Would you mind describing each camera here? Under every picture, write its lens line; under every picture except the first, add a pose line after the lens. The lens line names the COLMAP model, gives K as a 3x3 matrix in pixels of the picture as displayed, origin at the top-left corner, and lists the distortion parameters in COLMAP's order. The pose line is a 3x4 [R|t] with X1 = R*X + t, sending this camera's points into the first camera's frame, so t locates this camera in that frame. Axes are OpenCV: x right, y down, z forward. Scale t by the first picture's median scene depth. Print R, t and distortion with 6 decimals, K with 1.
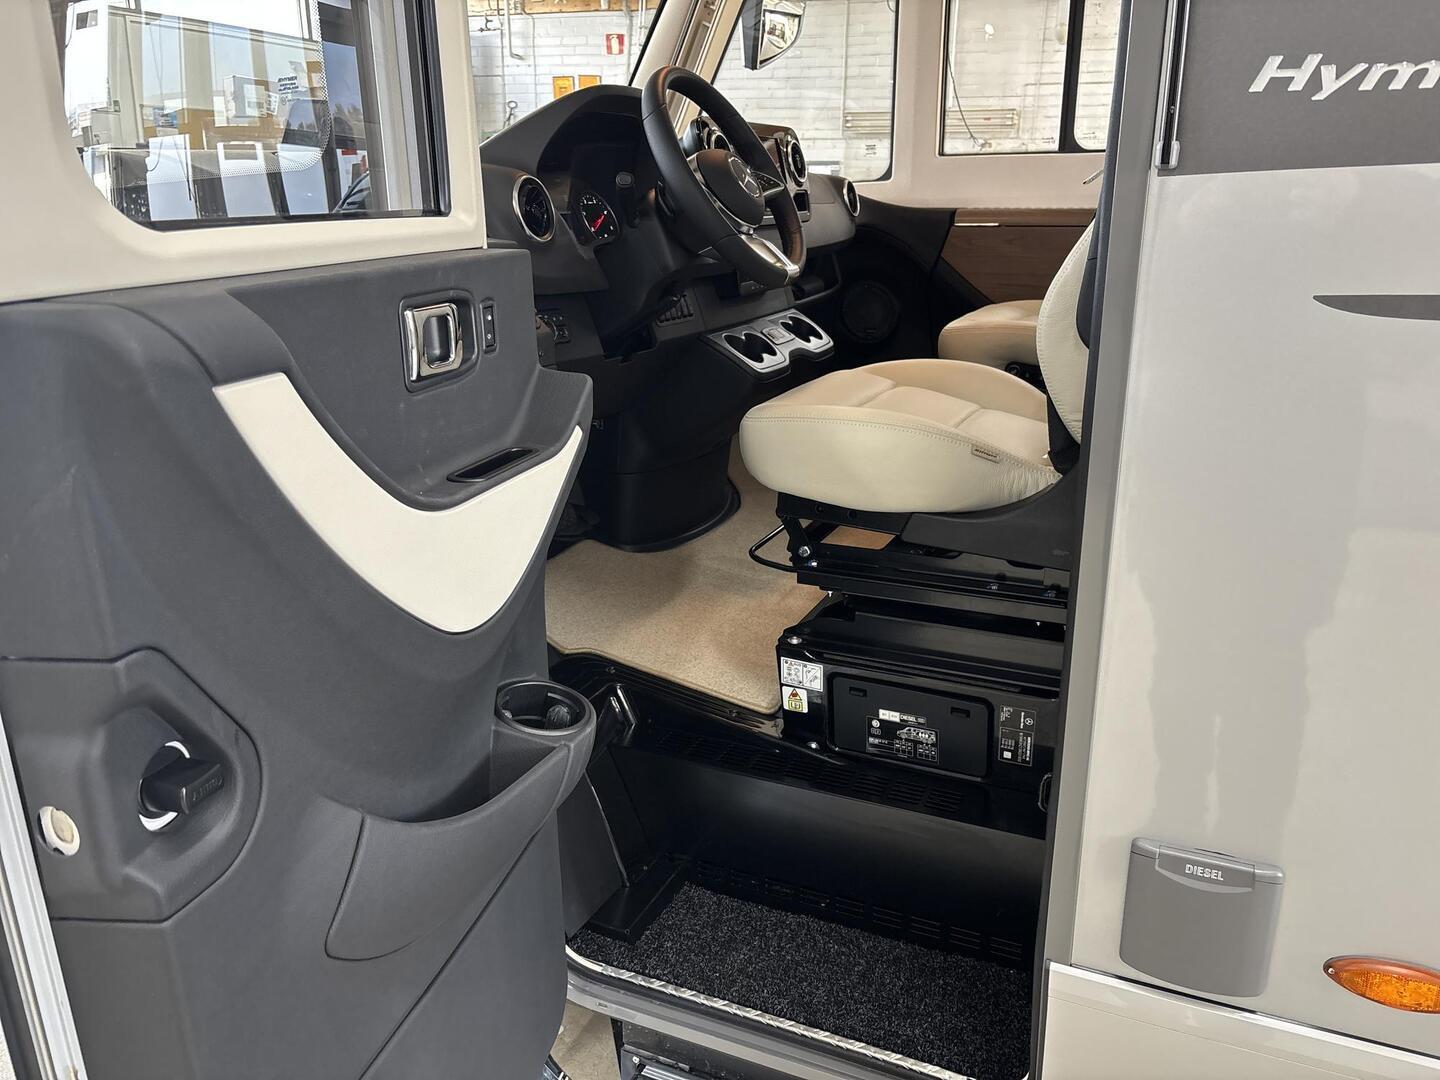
lens RADIAL K [[1074.0, 0, 720.0], [0, 1074.0, 540.0], [0, 0, 1]] dist [0.040968, -0.059346]
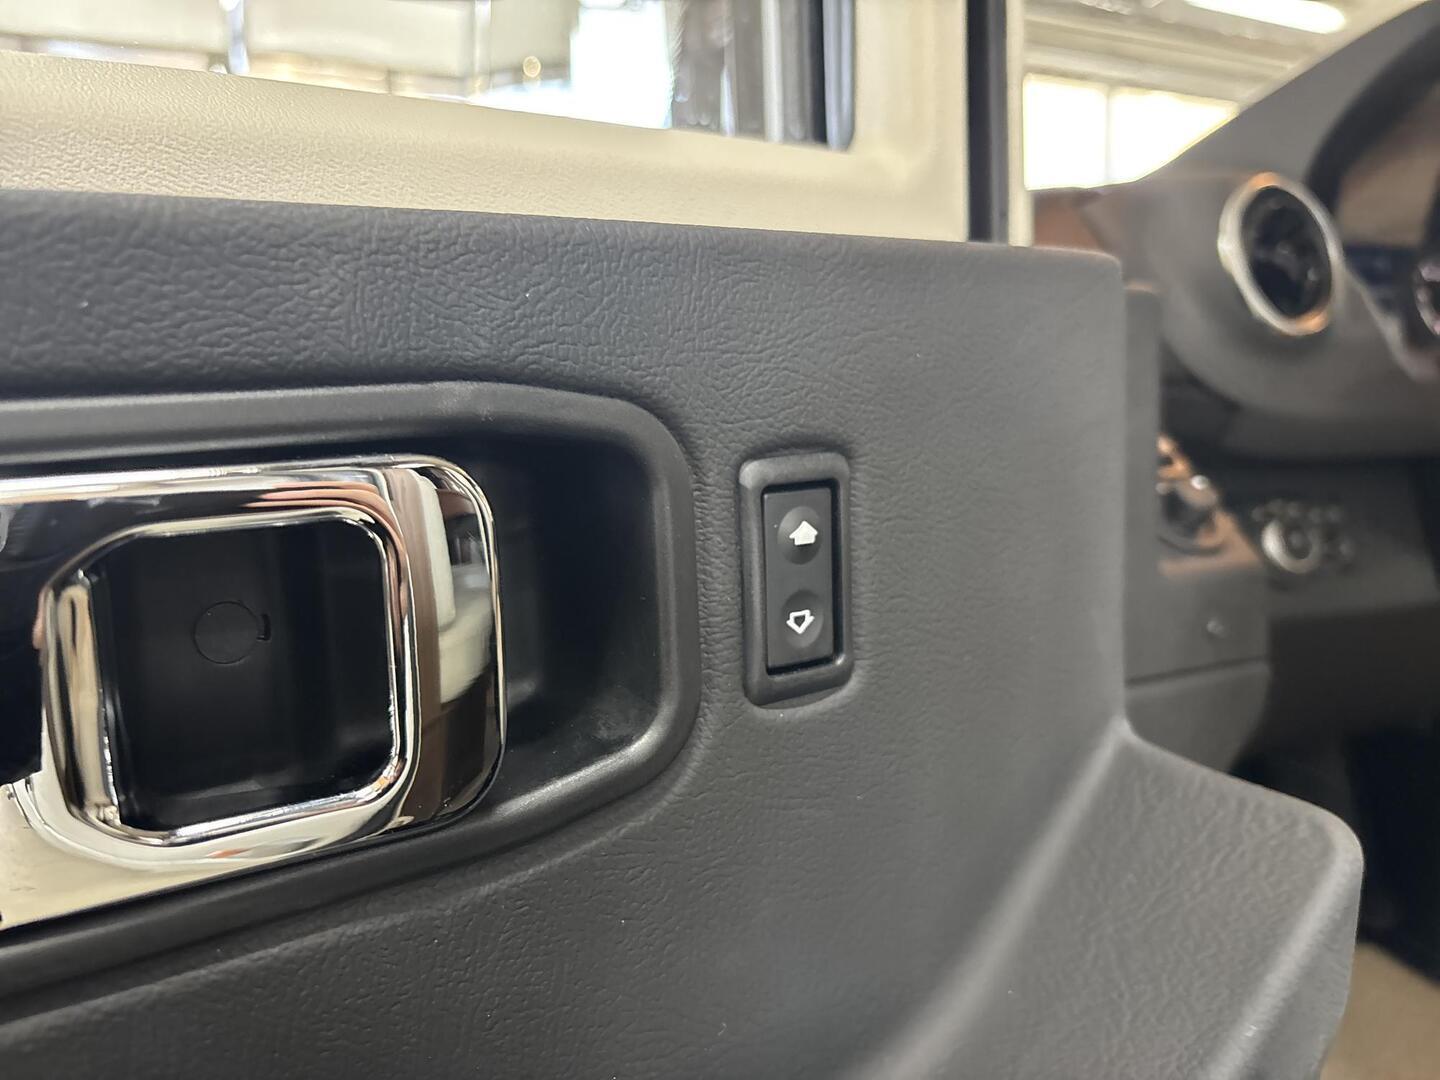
lens RADIAL K [[1074.0, 0, 720.0], [0, 1074.0, 540.0], [0, 0, 1]] dist [0.040968, -0.059346]
pose [[0.766433, 0.058332, -0.639670, -0.089785], [-0.158769, 0.982170, -0.100668, -0.170146], [0.622393, 0.178715, 0.762029, 0.782097]]
